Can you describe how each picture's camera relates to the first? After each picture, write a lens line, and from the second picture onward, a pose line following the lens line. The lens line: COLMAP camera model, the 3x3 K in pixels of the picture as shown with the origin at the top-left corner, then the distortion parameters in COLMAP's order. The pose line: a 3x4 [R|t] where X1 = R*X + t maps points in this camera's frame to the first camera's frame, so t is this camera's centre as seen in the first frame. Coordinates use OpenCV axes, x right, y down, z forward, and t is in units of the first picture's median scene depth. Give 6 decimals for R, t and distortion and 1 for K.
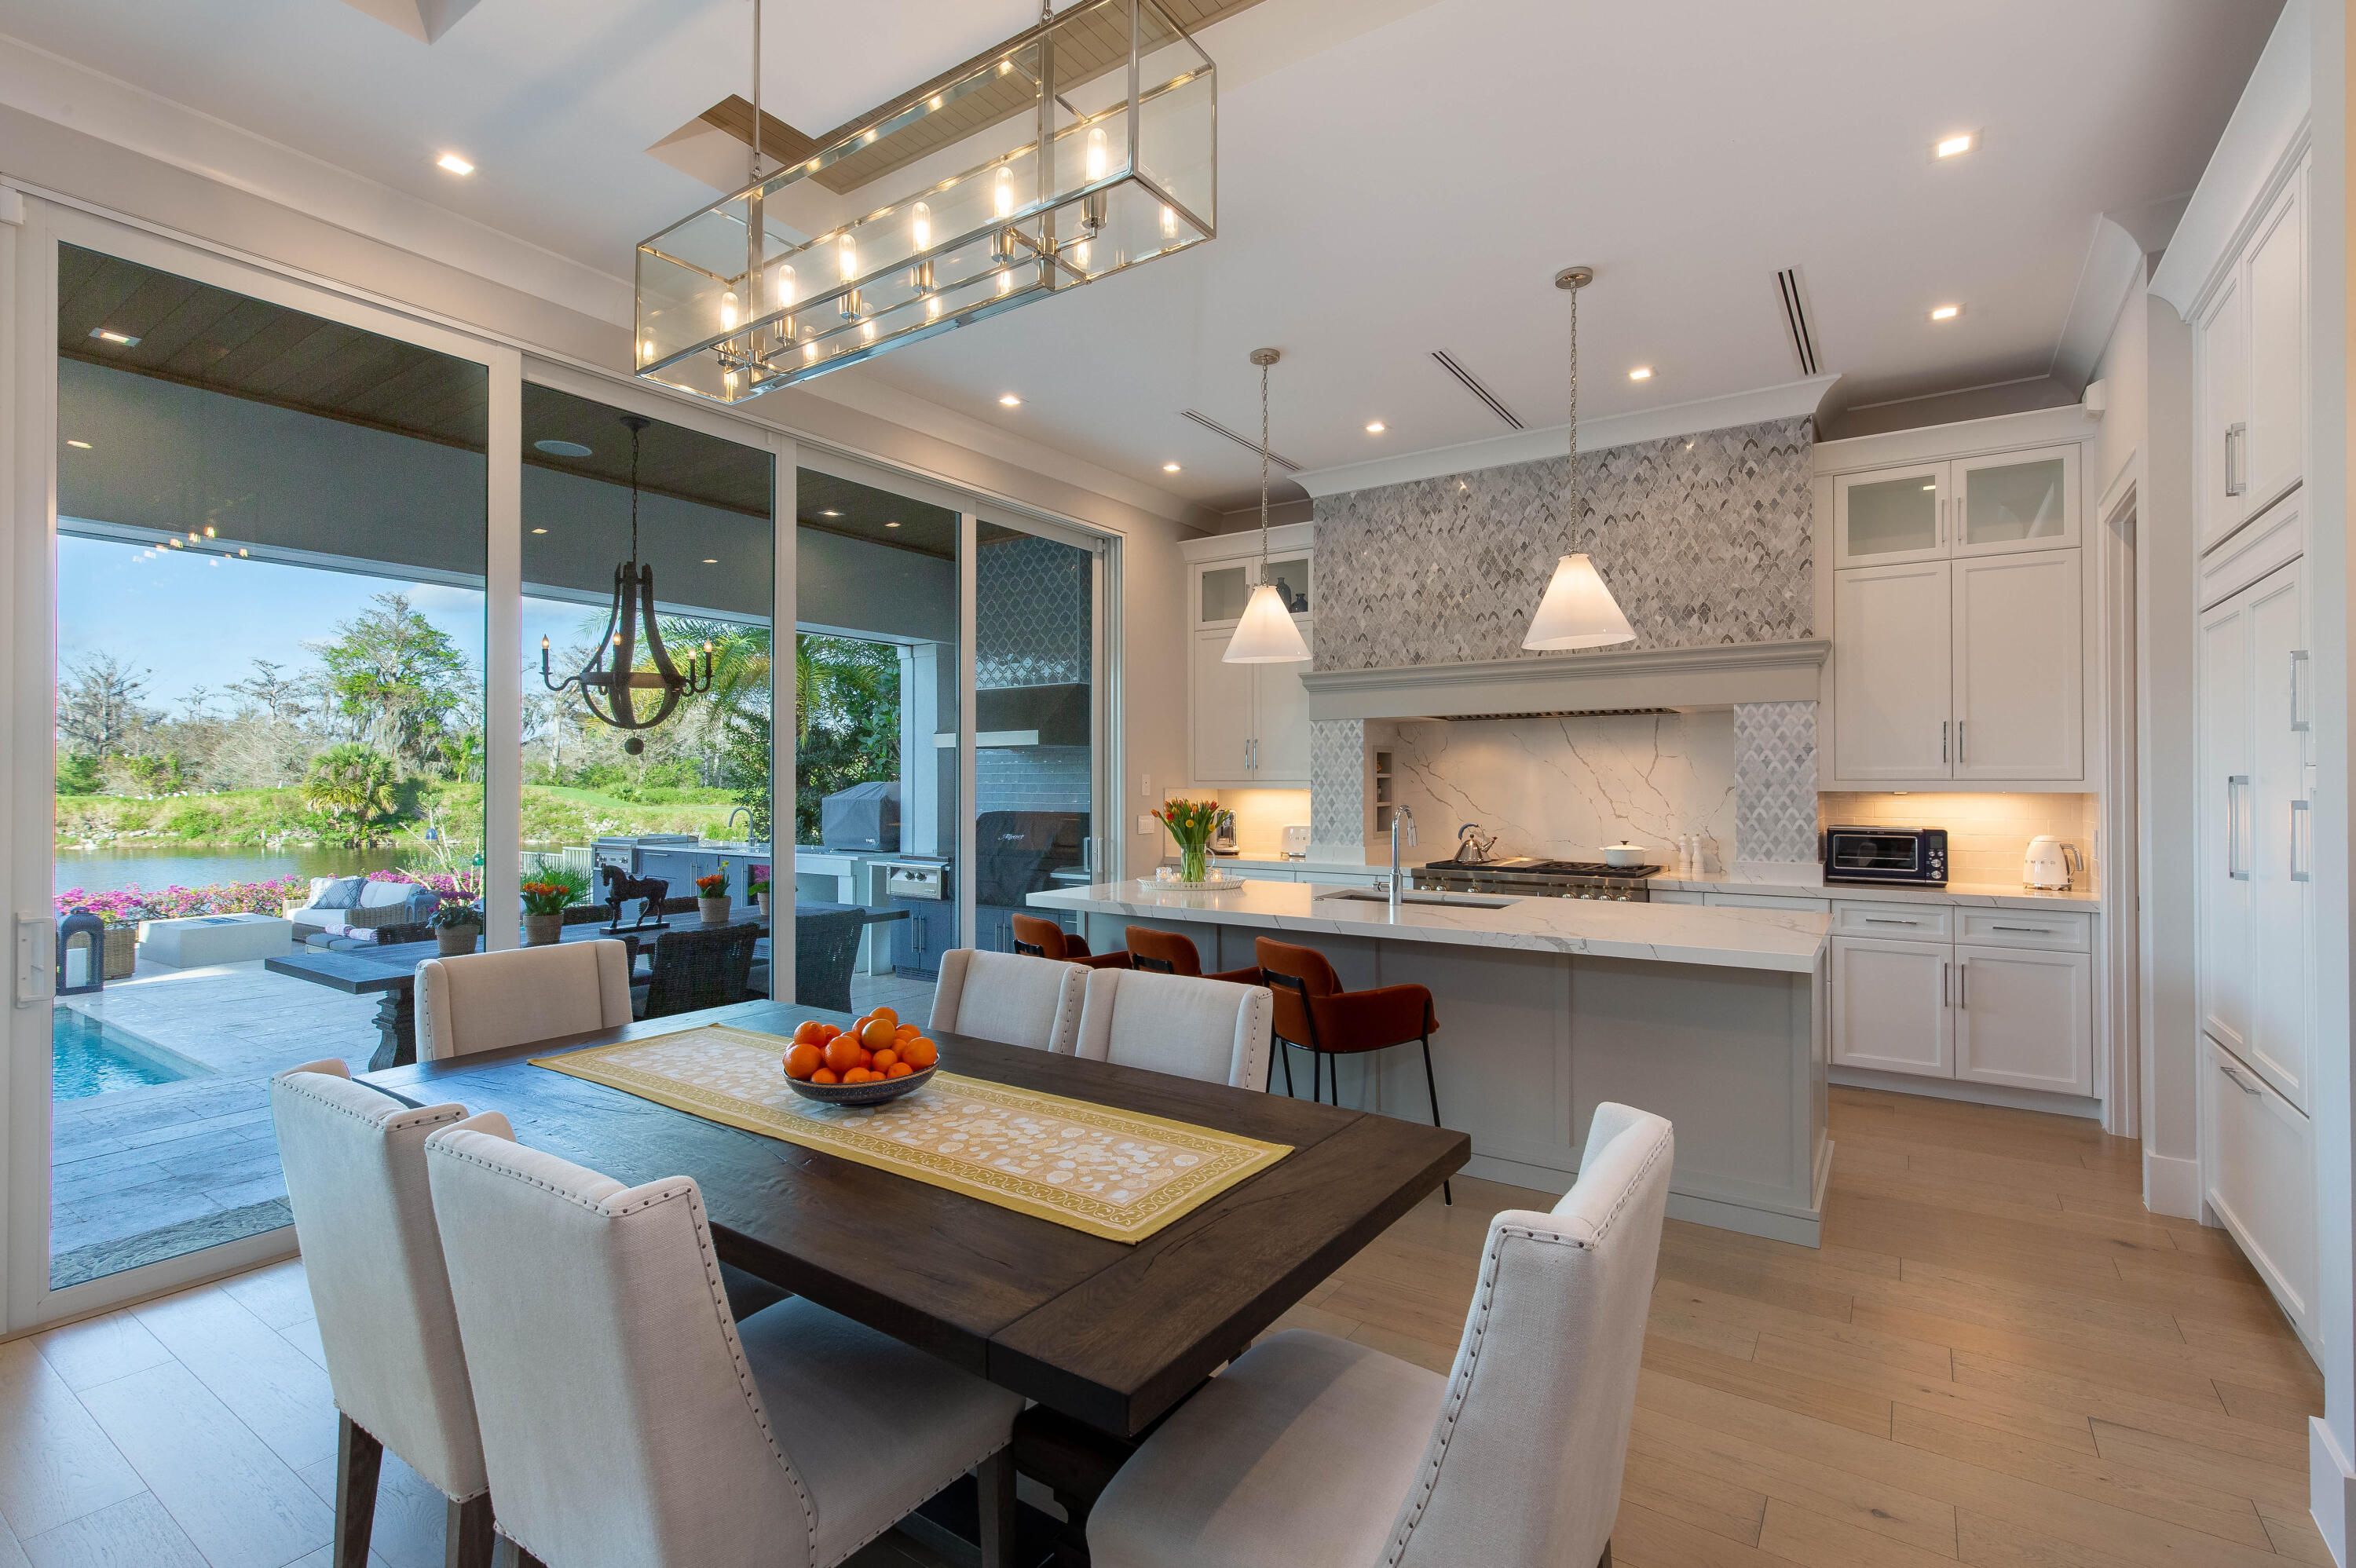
lens RADIAL K [[1096.6, 0, 1191.2], [0, 1096.6, 778.6], [0, 0, 1]] dist [0.010588, -0.000536]
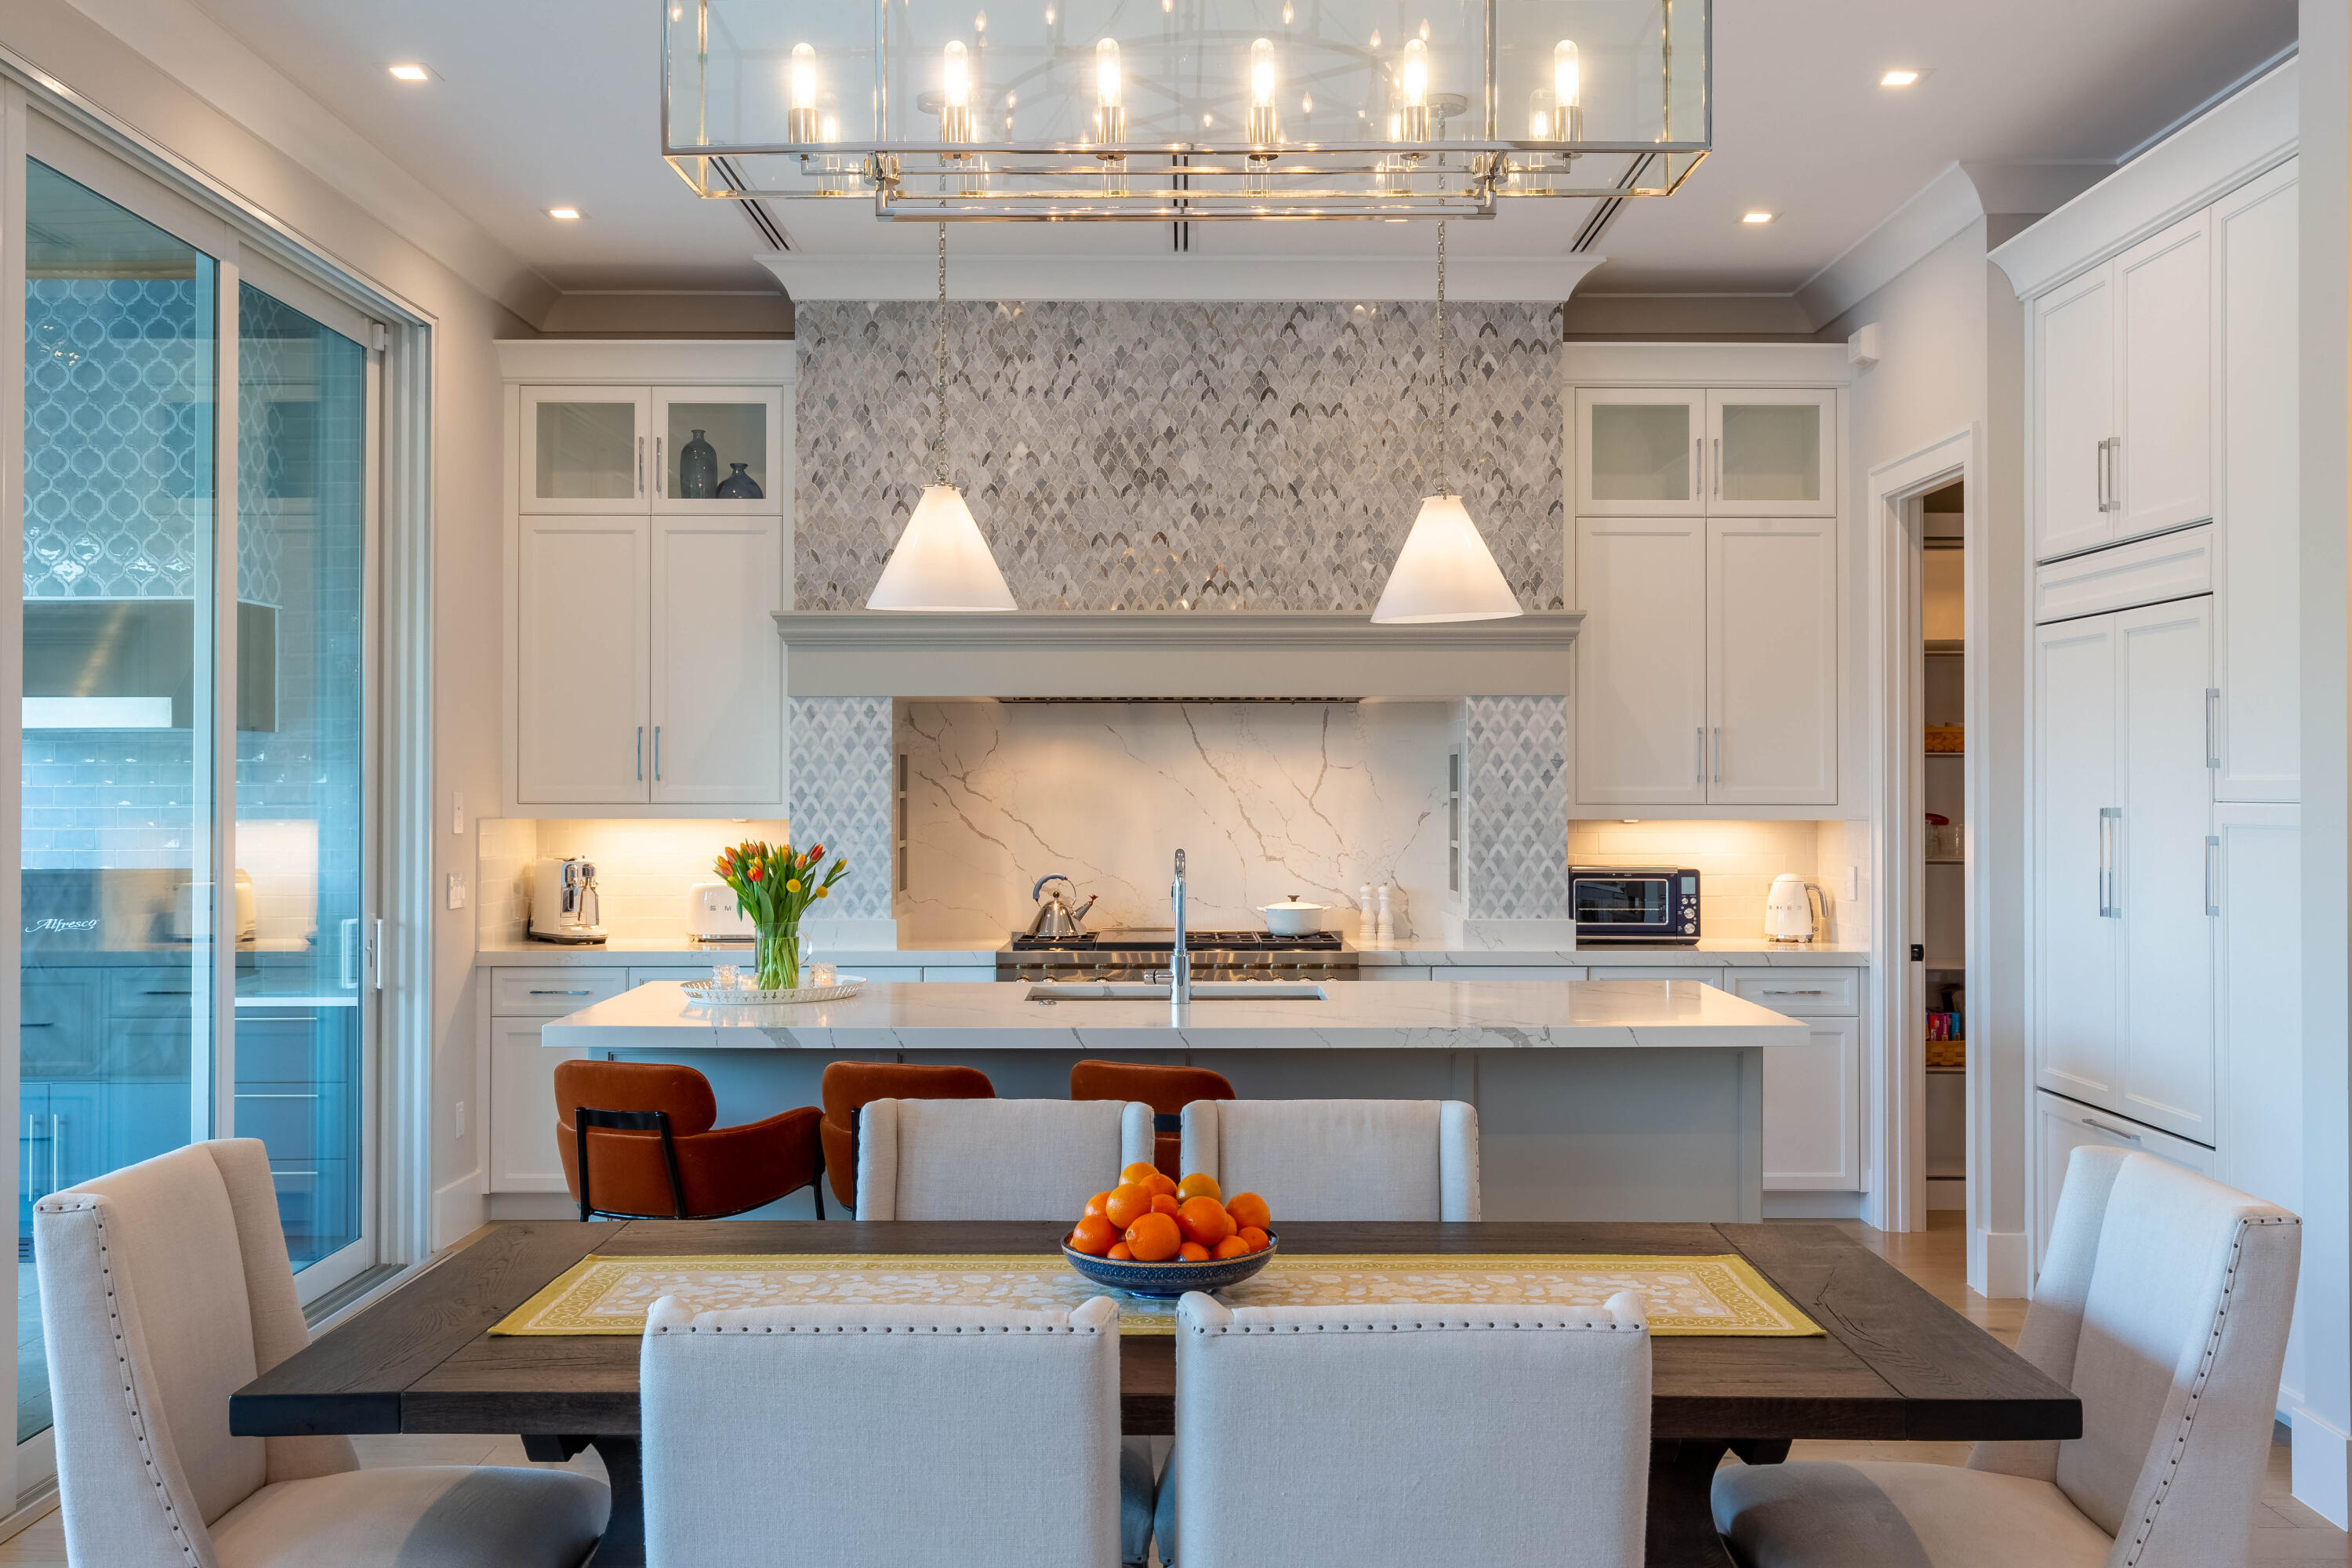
lens RADIAL K [[2286.3, 0, 1177.3], [0, 2286.3, 772.1], [0, 0, 1]] dist [0.019535, 0.000000]
pose [[0.816881, 0.003958, 0.576792, -0.484994], [-0.003592, 0.999992, -0.001774, -0.015574], [-0.576795, -0.000623, 0.816889, -0.083987]]
